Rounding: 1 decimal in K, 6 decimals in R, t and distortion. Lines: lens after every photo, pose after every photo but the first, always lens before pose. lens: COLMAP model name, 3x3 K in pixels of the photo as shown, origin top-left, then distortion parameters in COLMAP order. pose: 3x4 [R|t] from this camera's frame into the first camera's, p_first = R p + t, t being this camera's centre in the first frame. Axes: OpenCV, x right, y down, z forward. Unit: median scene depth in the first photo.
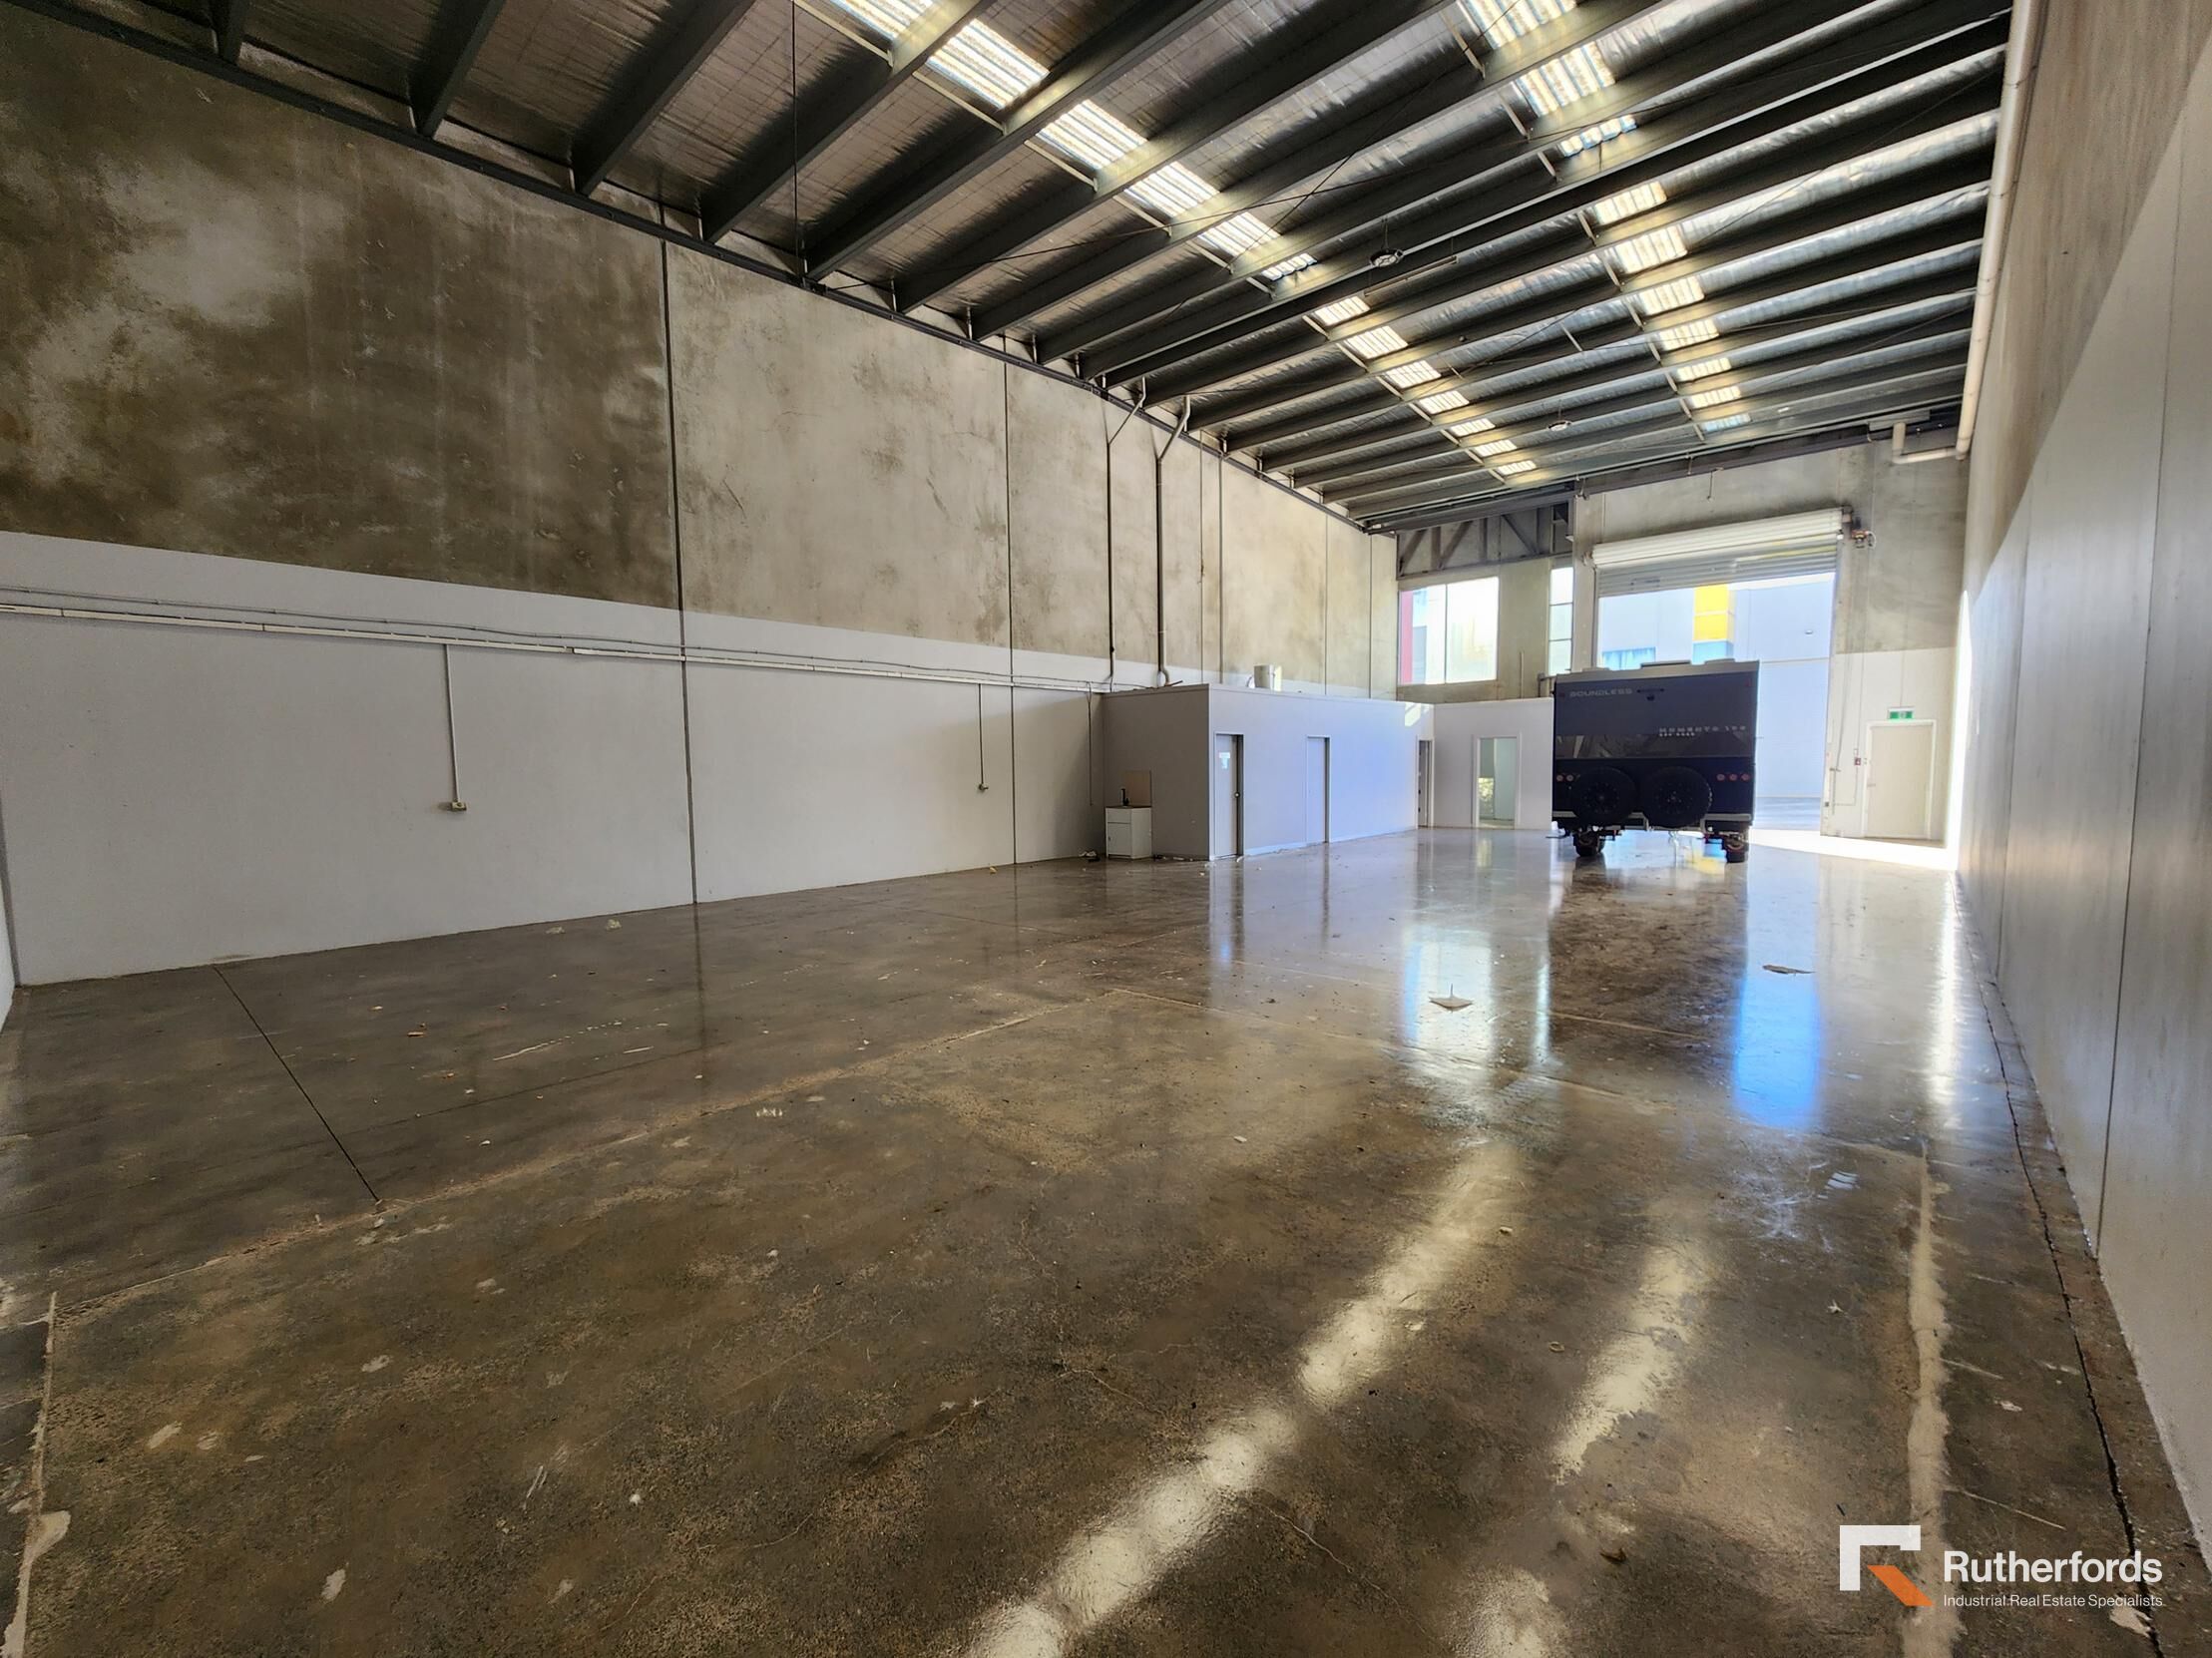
lens RADIAL K [[904.1, 0, 1091.9], [0, 904.1, 831.2], [0, 0, 1]] dist [0.001523, -0.001095]
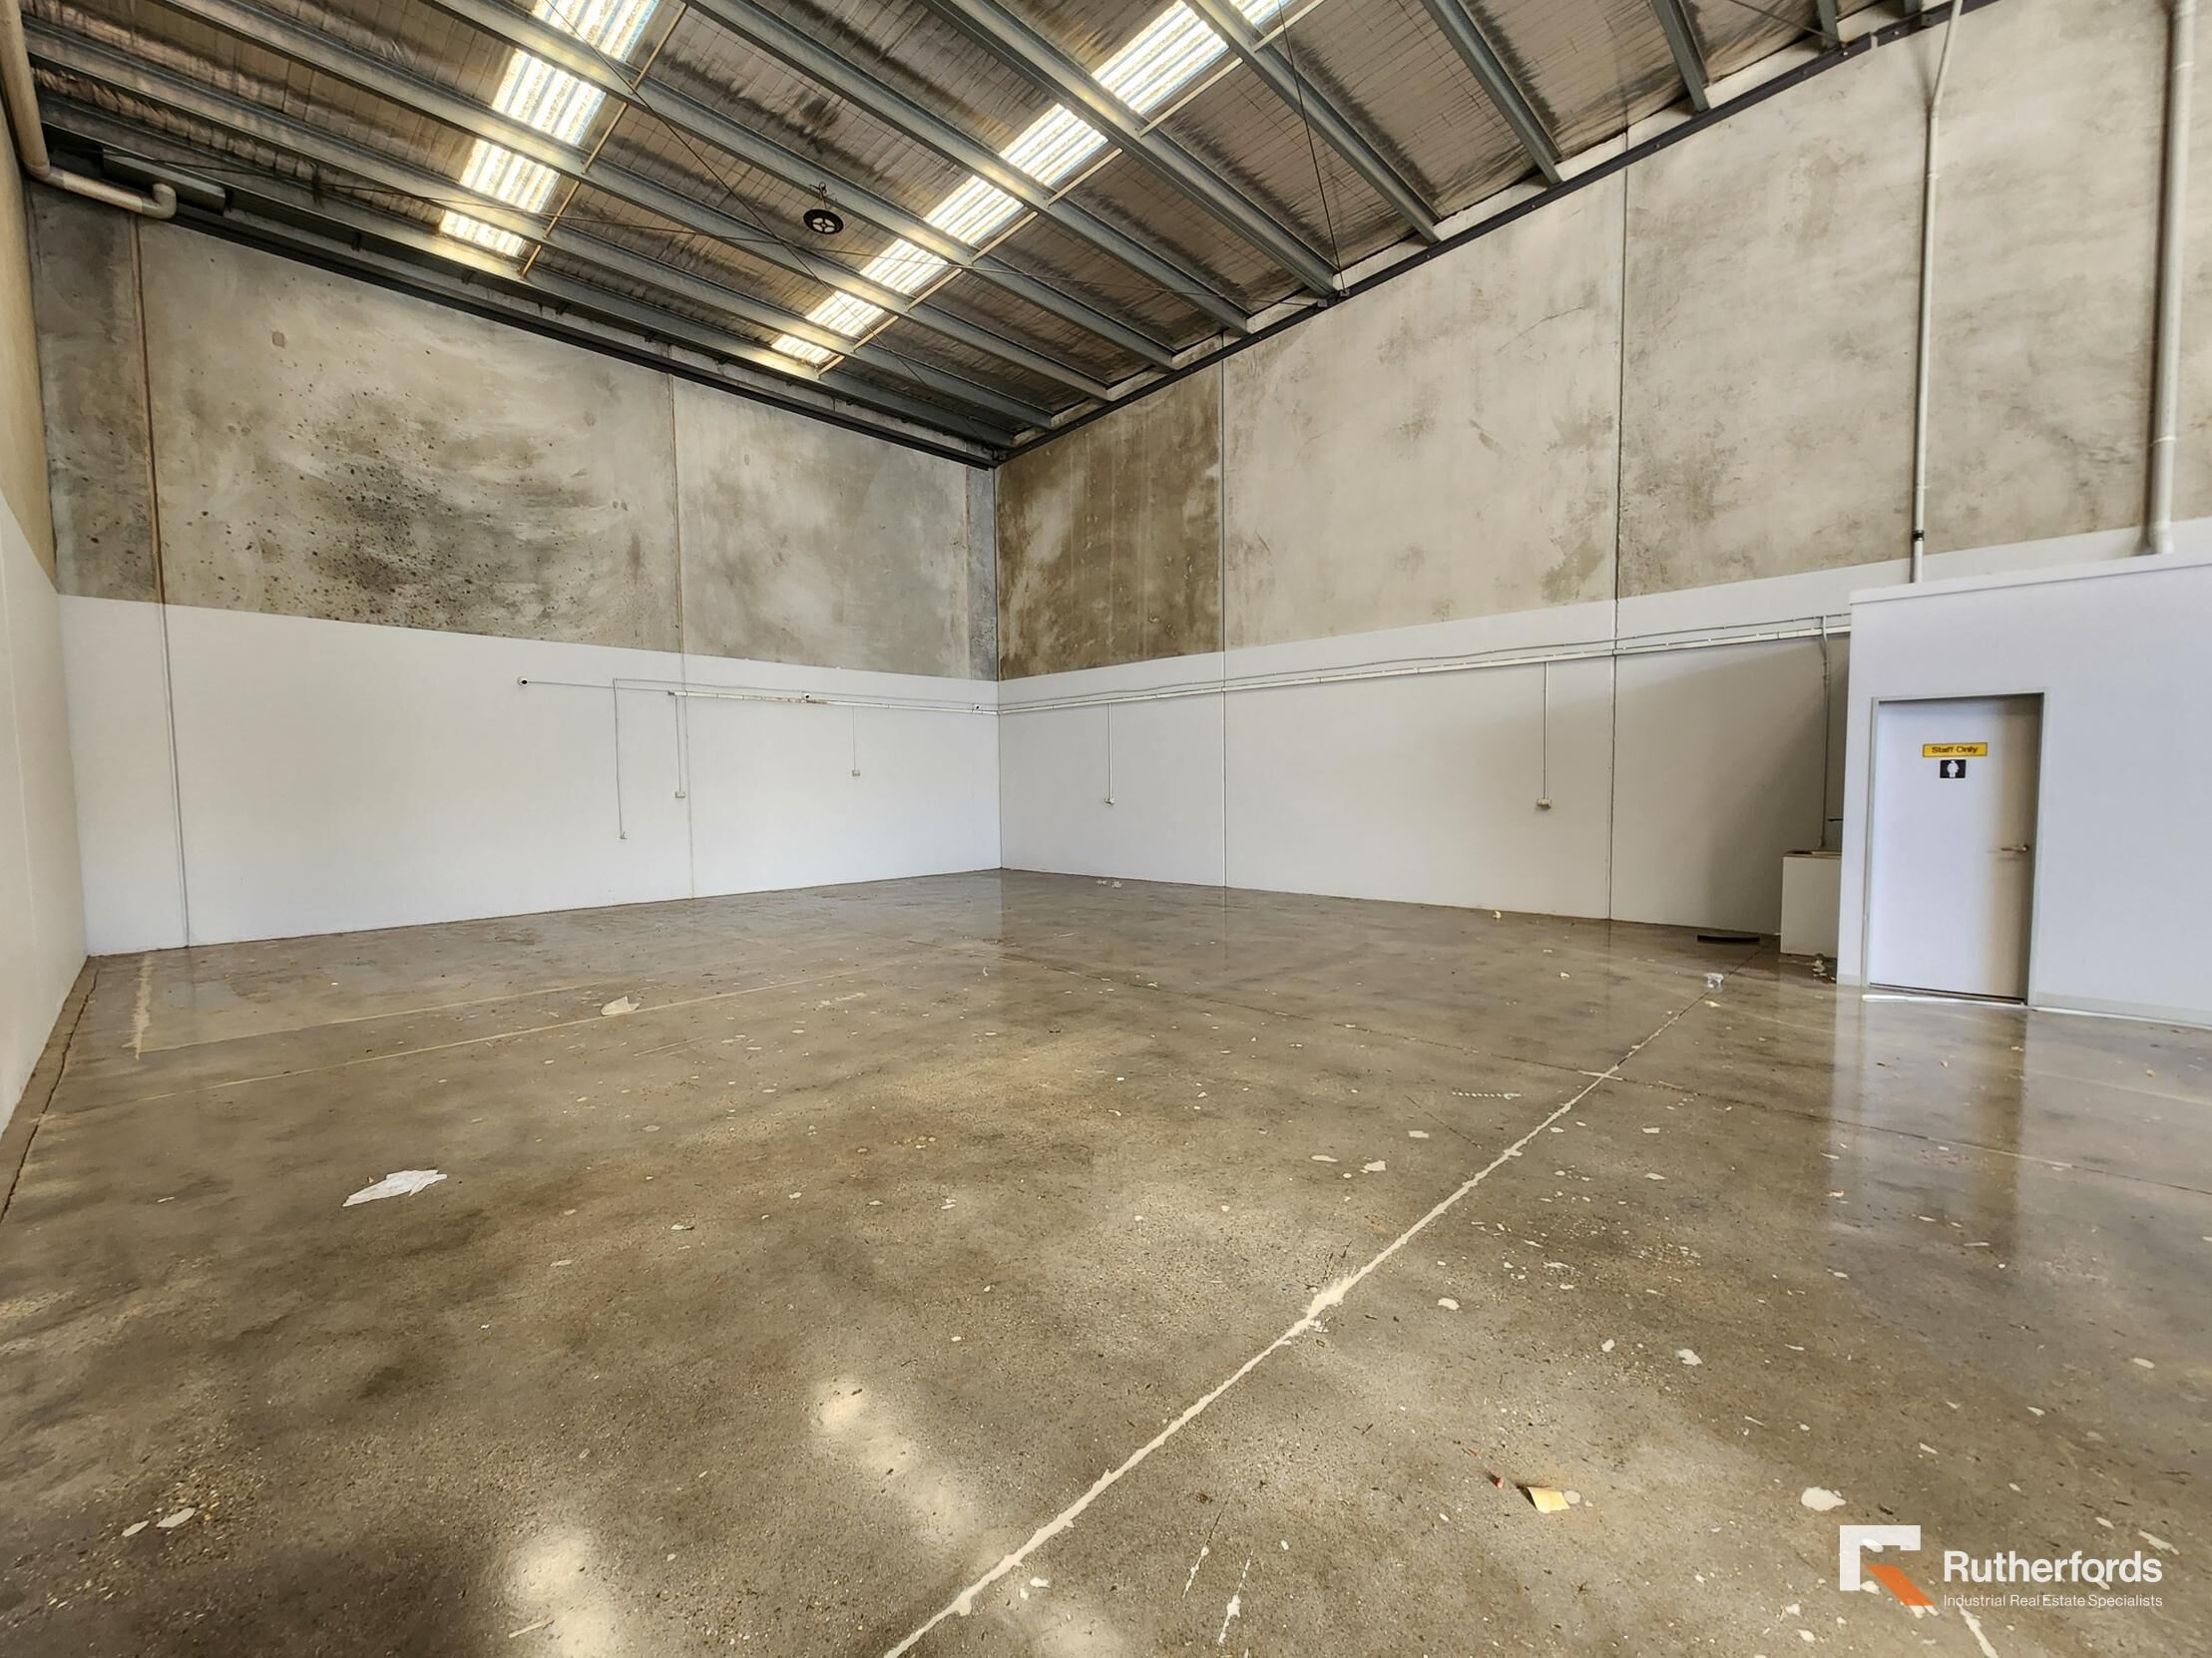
lens RADIAL K [[904.1, 0, 1105.8], [0, 904.1, 844.1], [0, 0, 1]] dist [0.001523, -0.001095]
pose [[-0.028506, 0.076251, -0.996681, 0.802705], [-0.066364, 0.994742, 0.078001, -0.064886], [0.997388, 0.068368, -0.023295, 0.869325]]
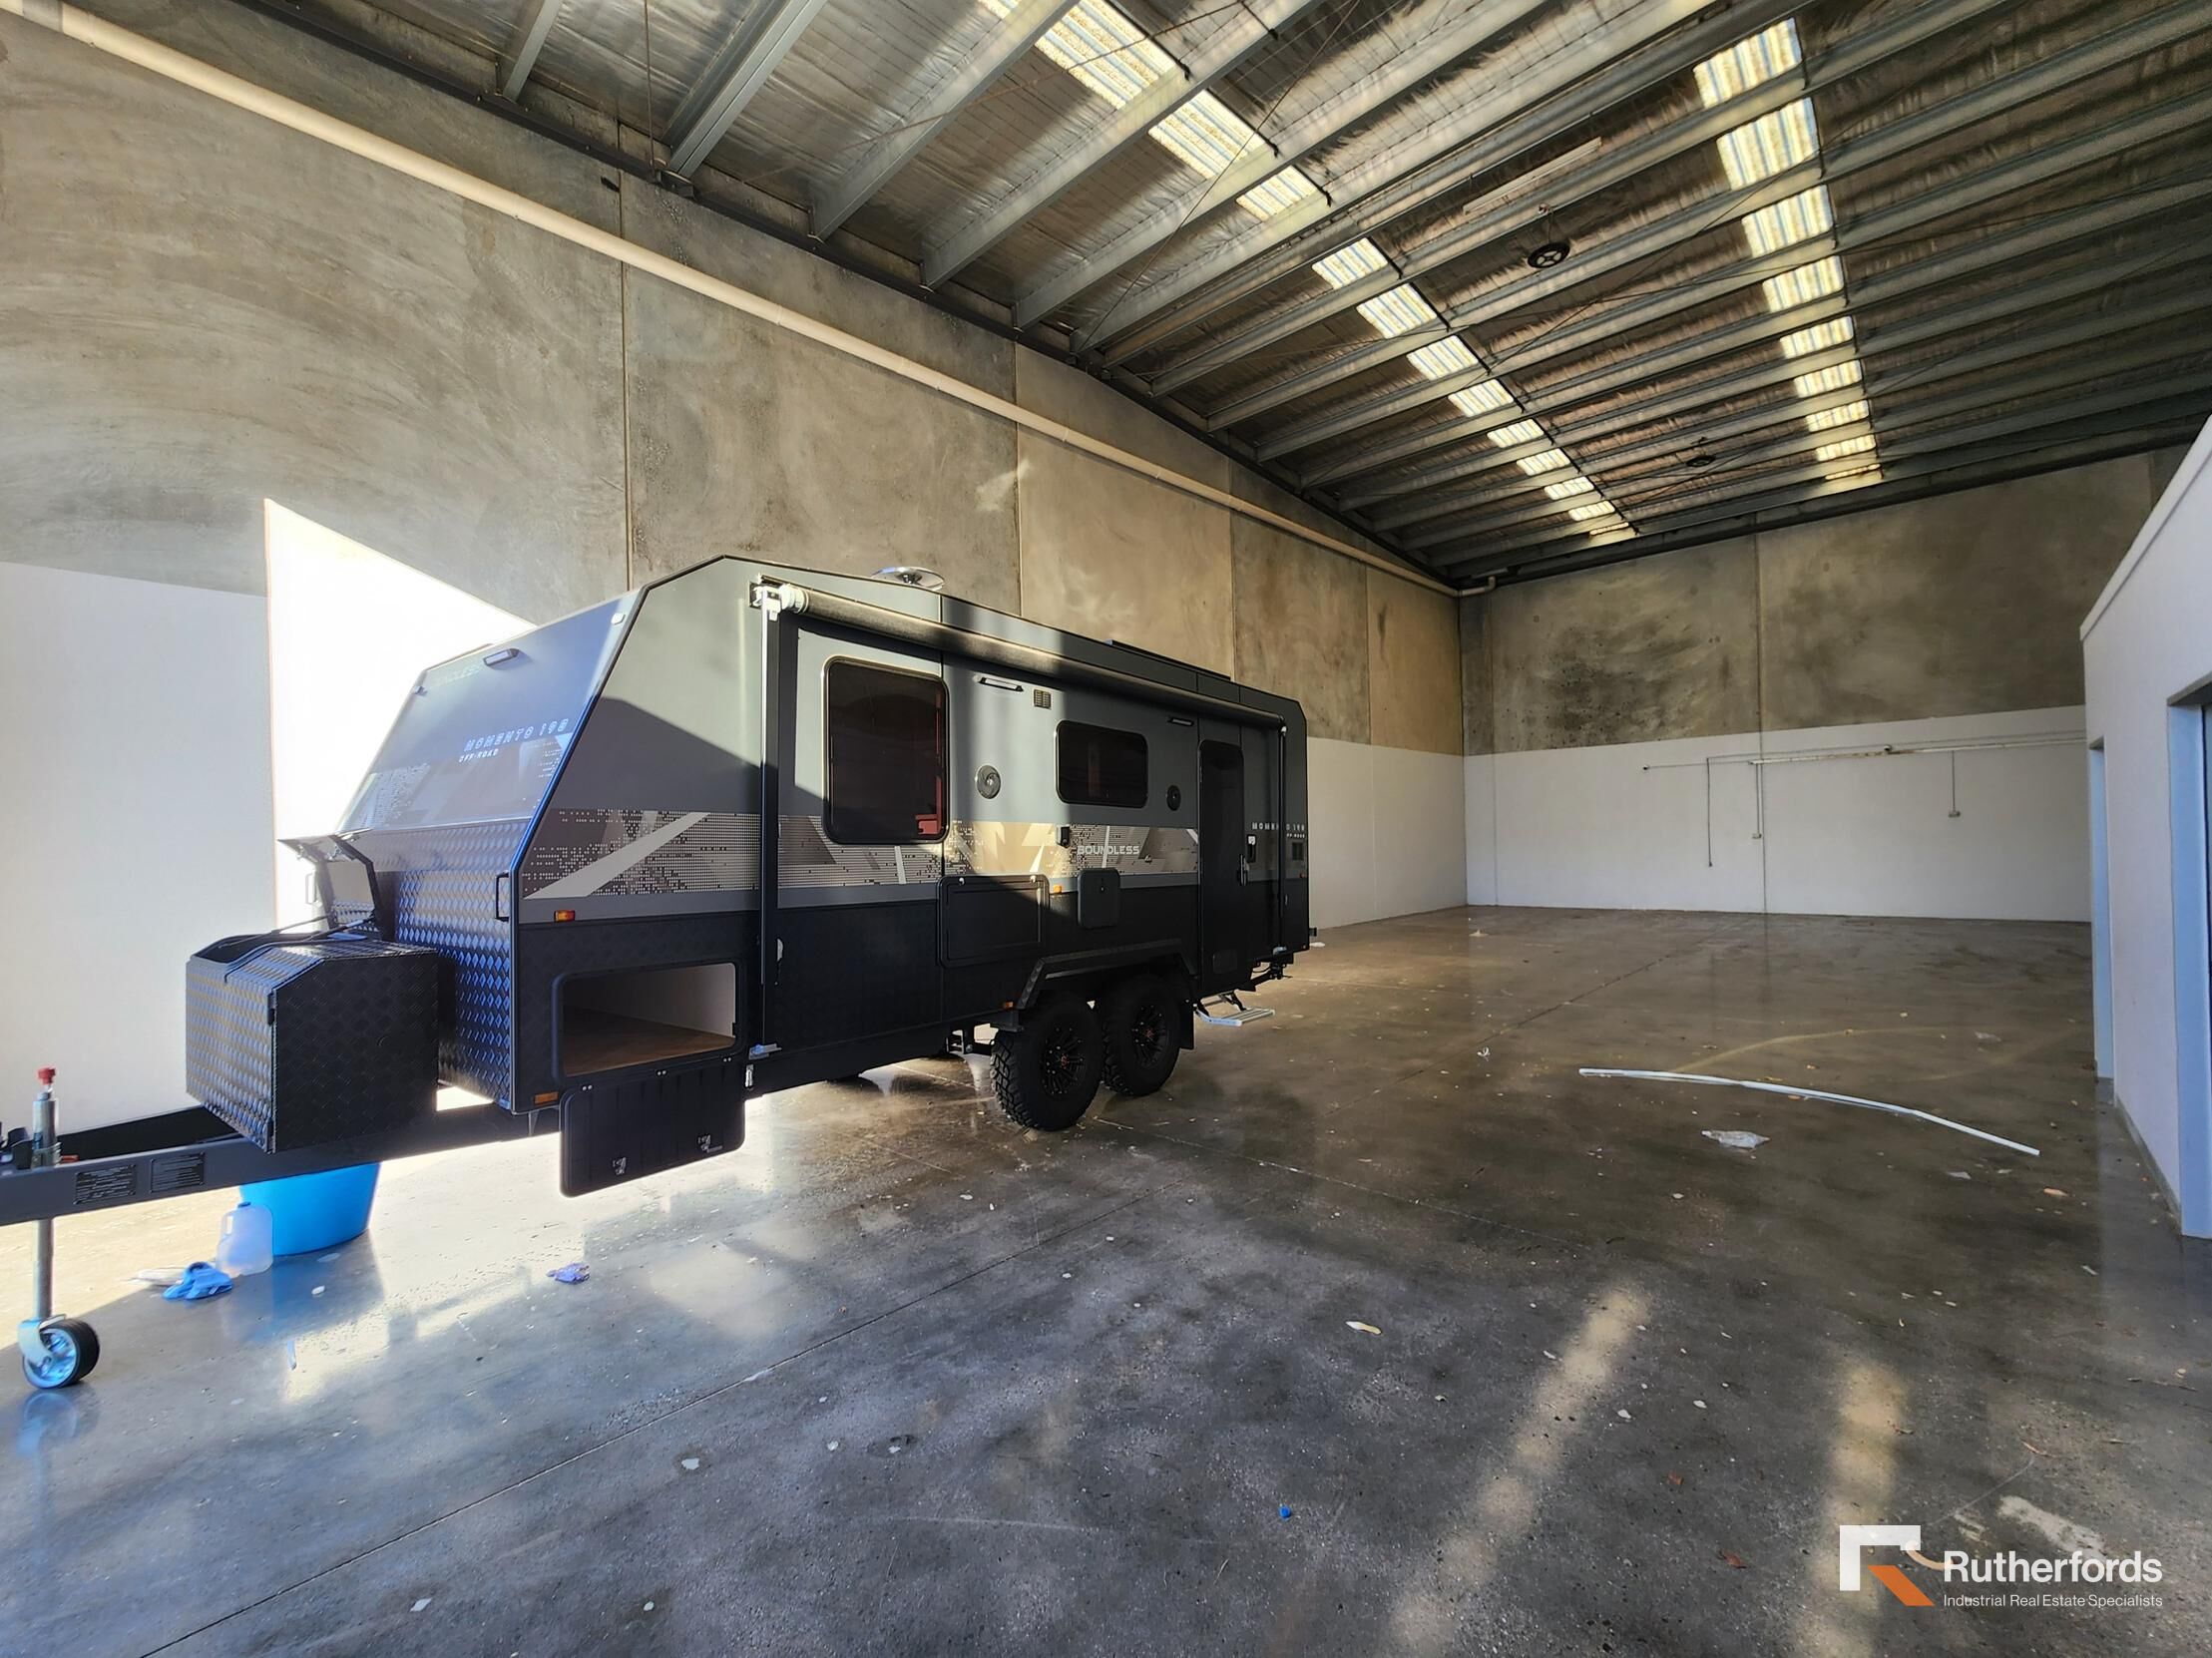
lens RADIAL K [[904.1, 0, 1111.8], [0, 904.1, 842.5], [0, 0, 1]] dist [0.001523, -0.001095]
pose [[-0.999090, 0.034756, 0.024716, 0.742278], [0.036587, 0.996285, 0.077959, -0.155397], [-0.021915, 0.078793, -0.996650, 1.915552]]
